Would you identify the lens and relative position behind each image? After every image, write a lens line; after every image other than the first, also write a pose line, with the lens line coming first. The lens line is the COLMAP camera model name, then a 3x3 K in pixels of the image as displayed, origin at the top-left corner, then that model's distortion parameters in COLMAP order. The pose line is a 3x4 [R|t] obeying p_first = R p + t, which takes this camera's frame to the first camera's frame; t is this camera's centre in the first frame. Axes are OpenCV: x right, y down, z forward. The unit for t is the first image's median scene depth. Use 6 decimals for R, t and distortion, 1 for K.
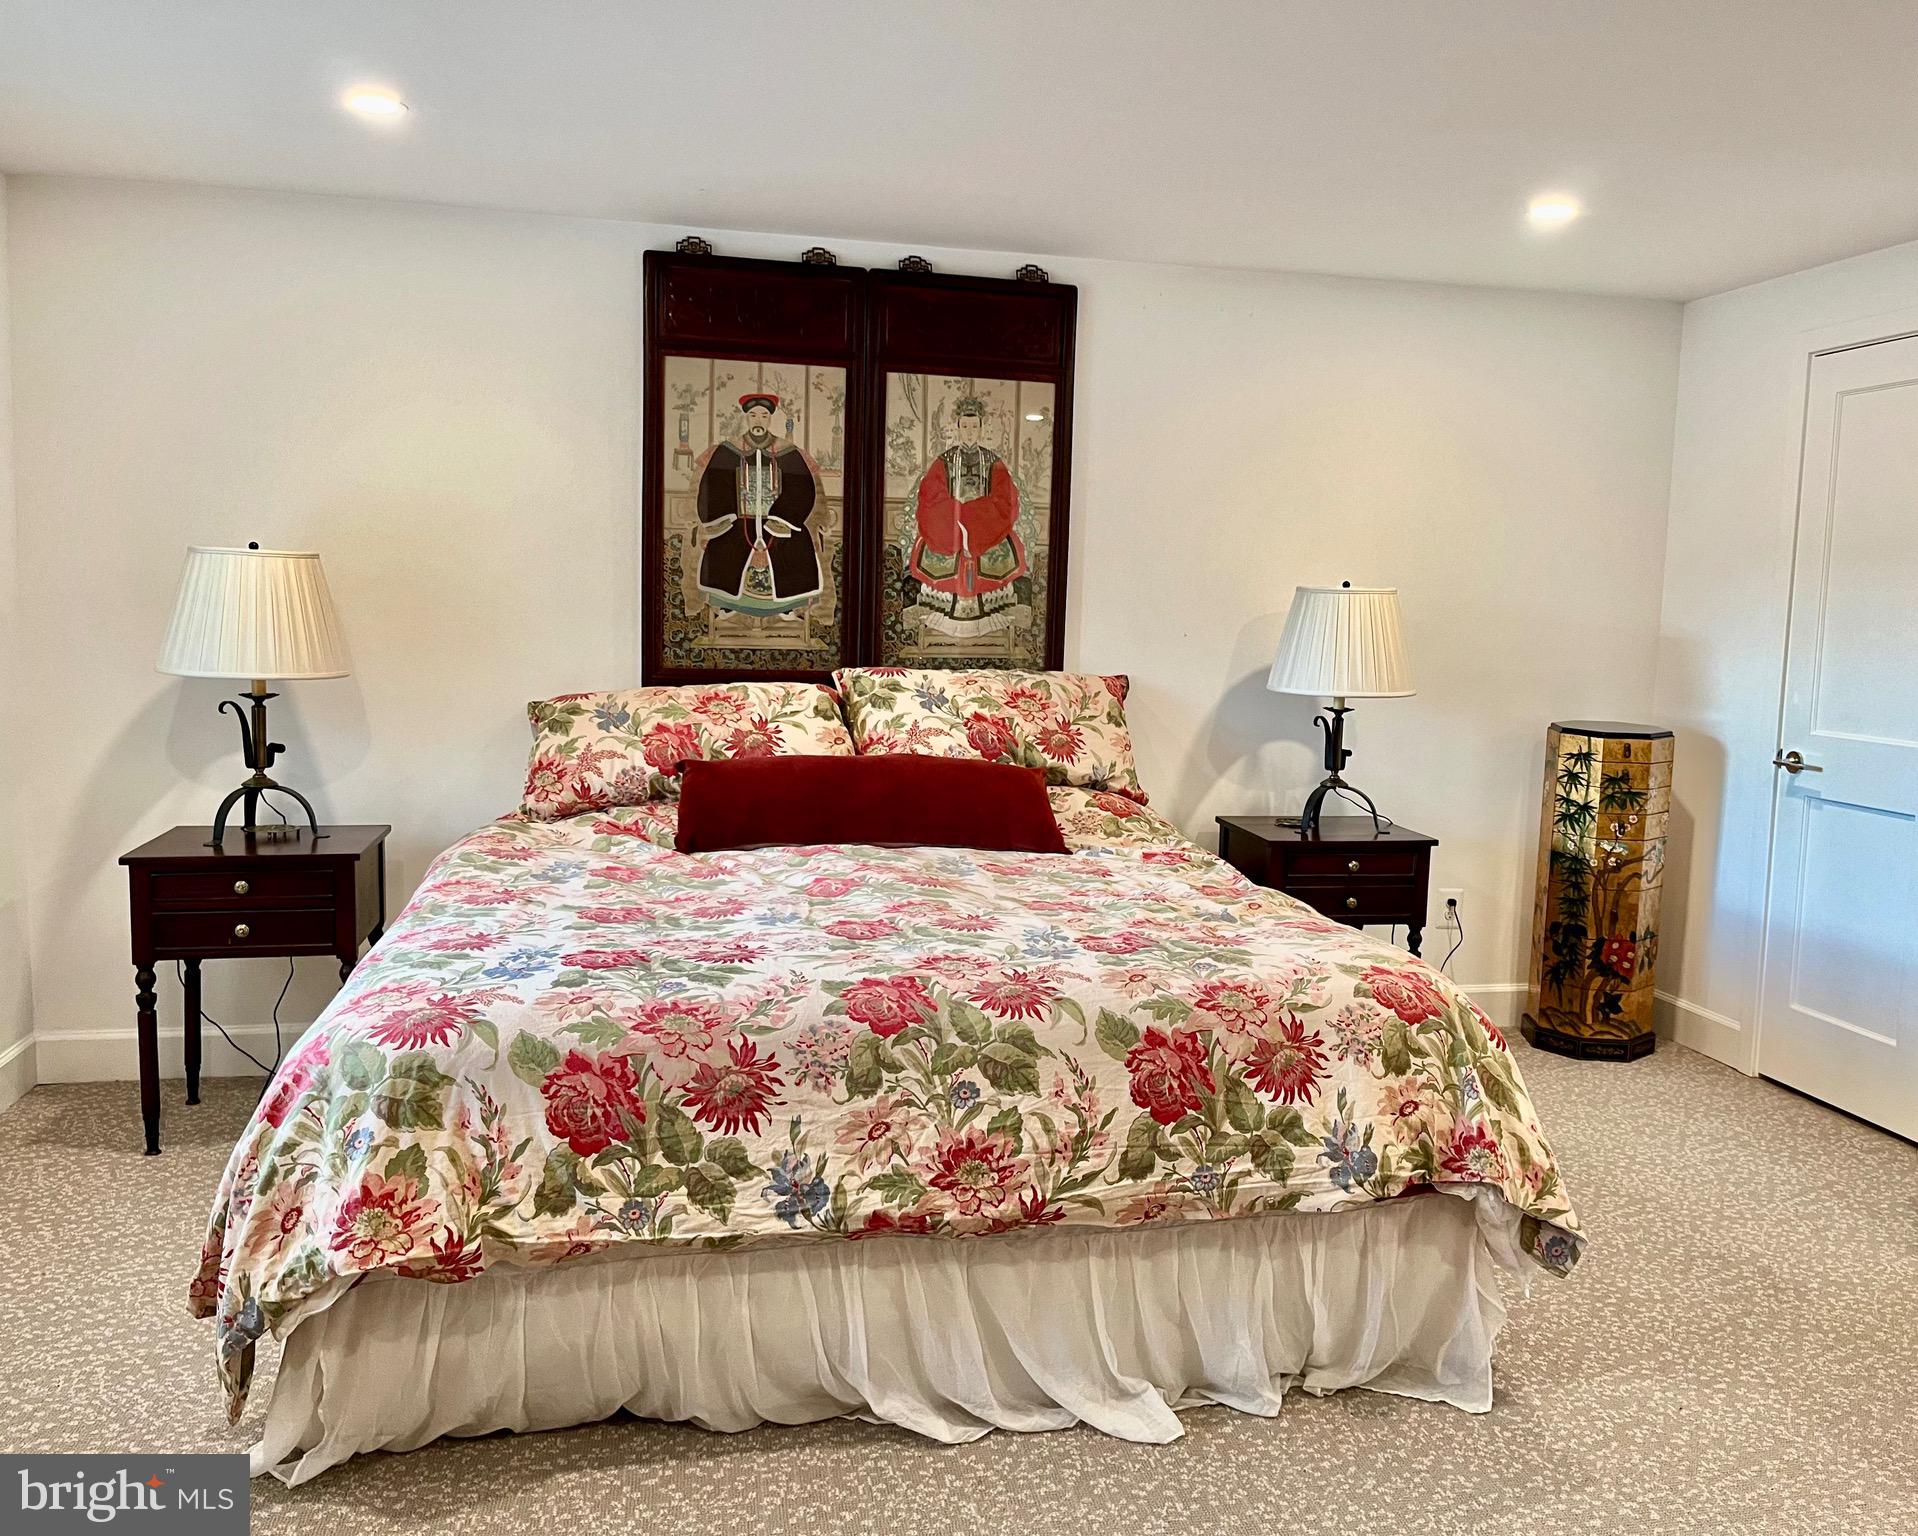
lens RADIAL K [[1563.3, 0, 955.4], [0, 1563.3, 775.5], [0, 0, 1]] dist [0.026358, -0.006844]
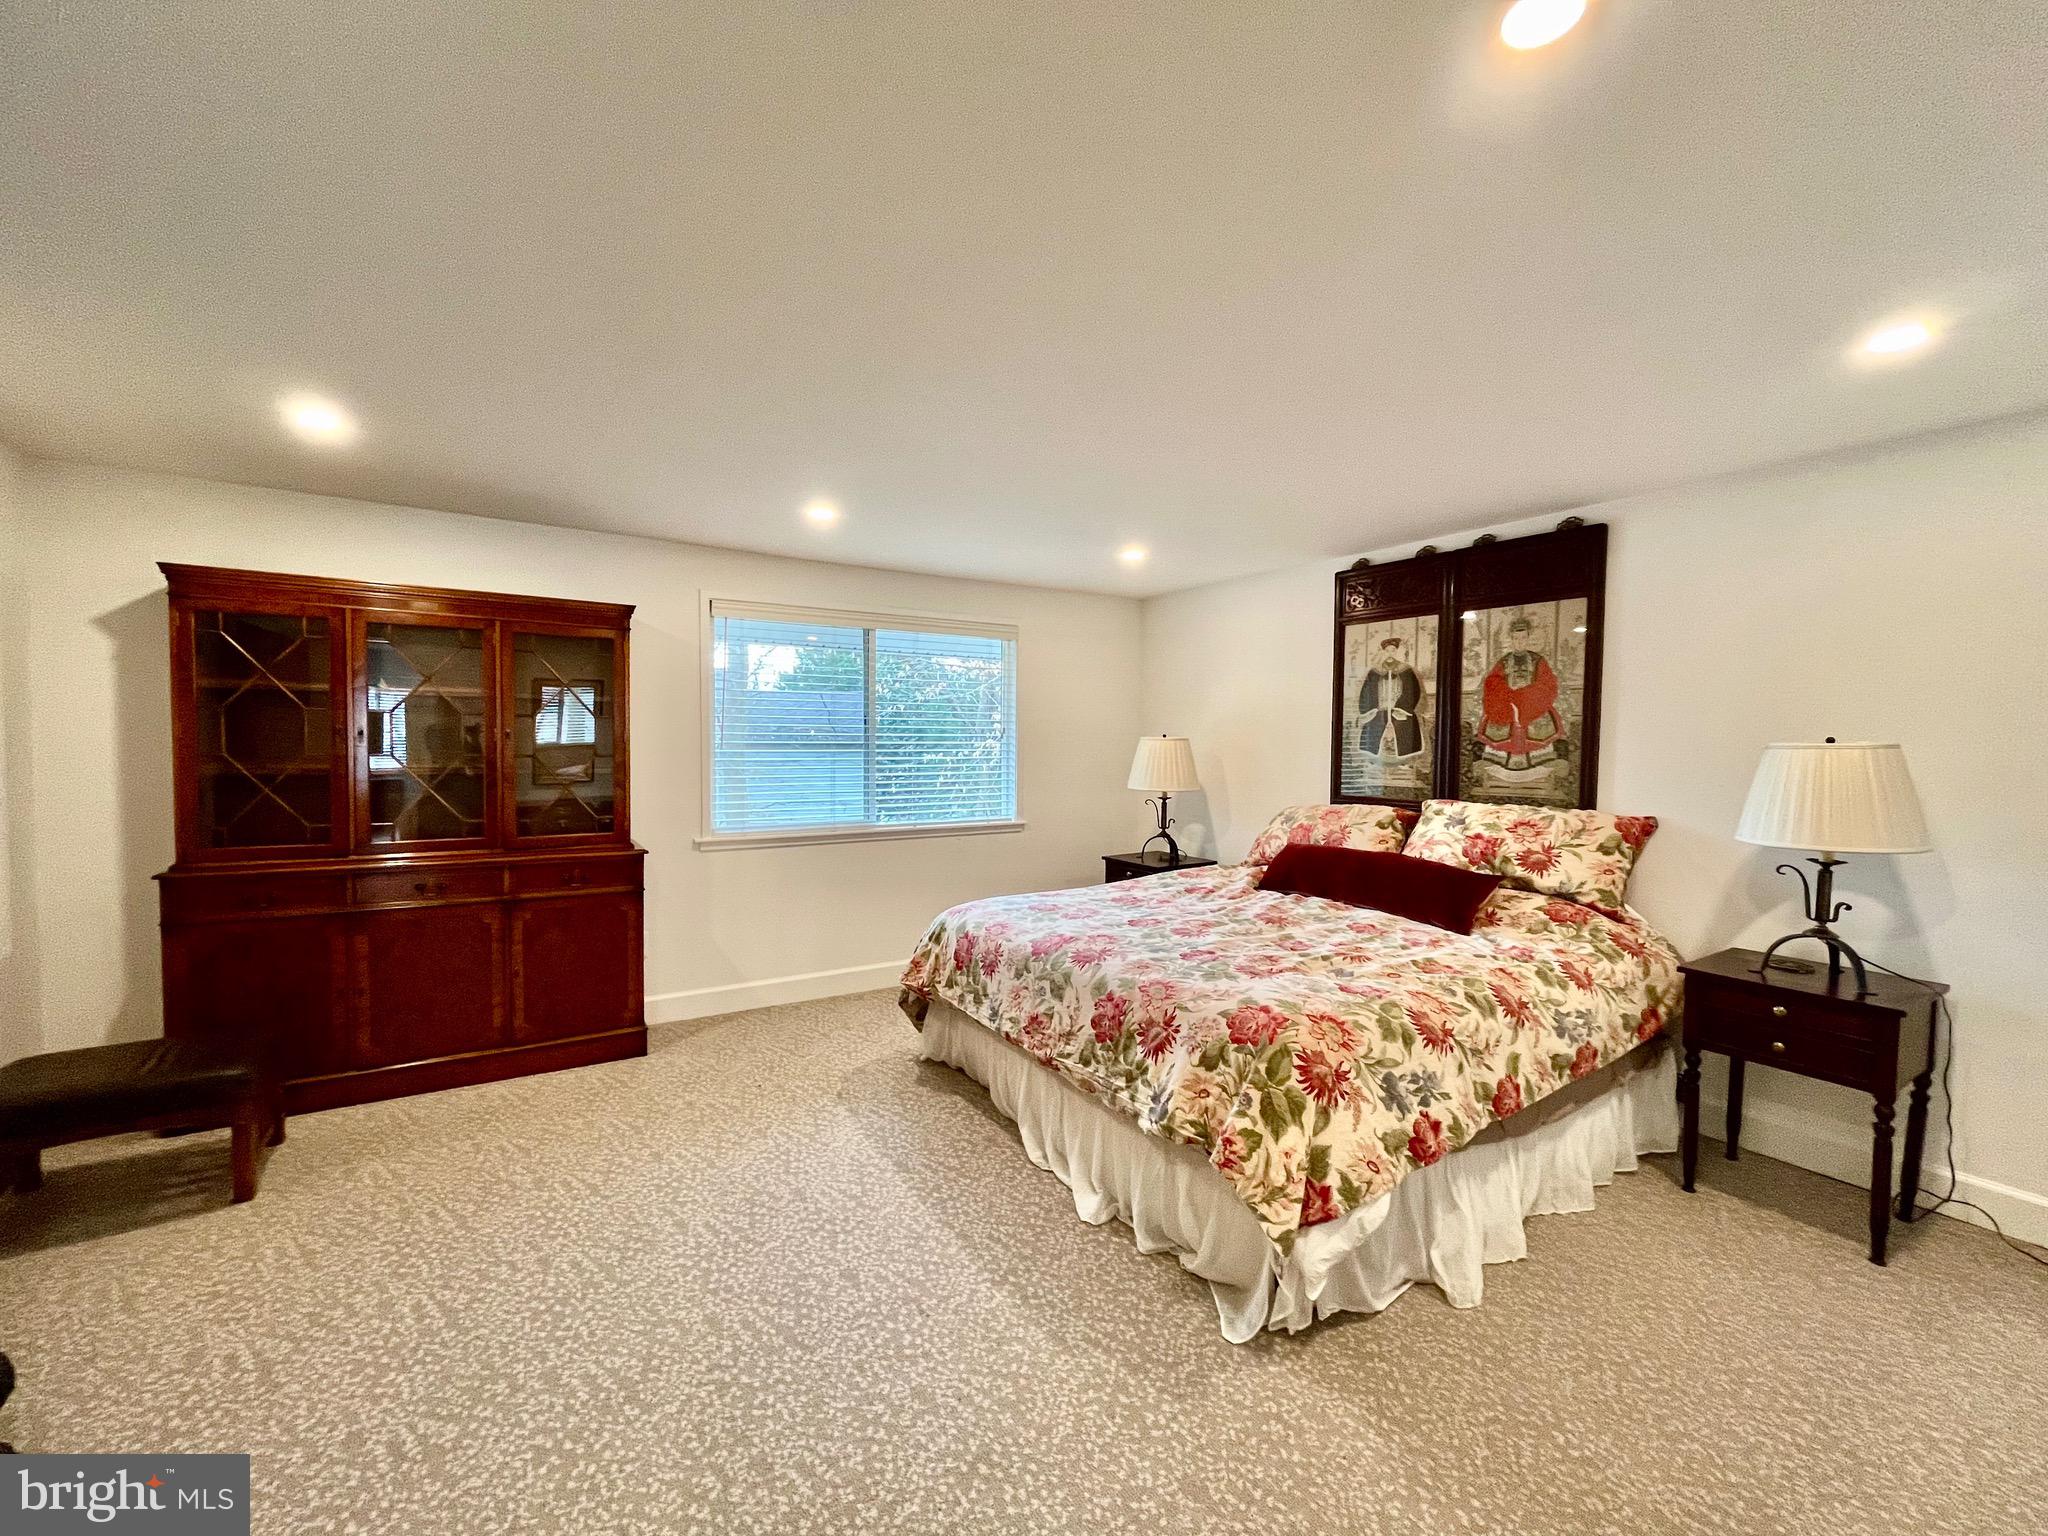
lens RADIAL K [[831.9, 0, 1026.5], [0, 831.9, 767.4], [0, 0, 1]] dist [-0.002195, -0.000367]
pose [[0.331907, 0.006371, -0.943291, 0.600828], [-0.103244, 0.994215, -0.029612, -0.034320], [0.937645, 0.107217, 0.330645, 0.336846]]
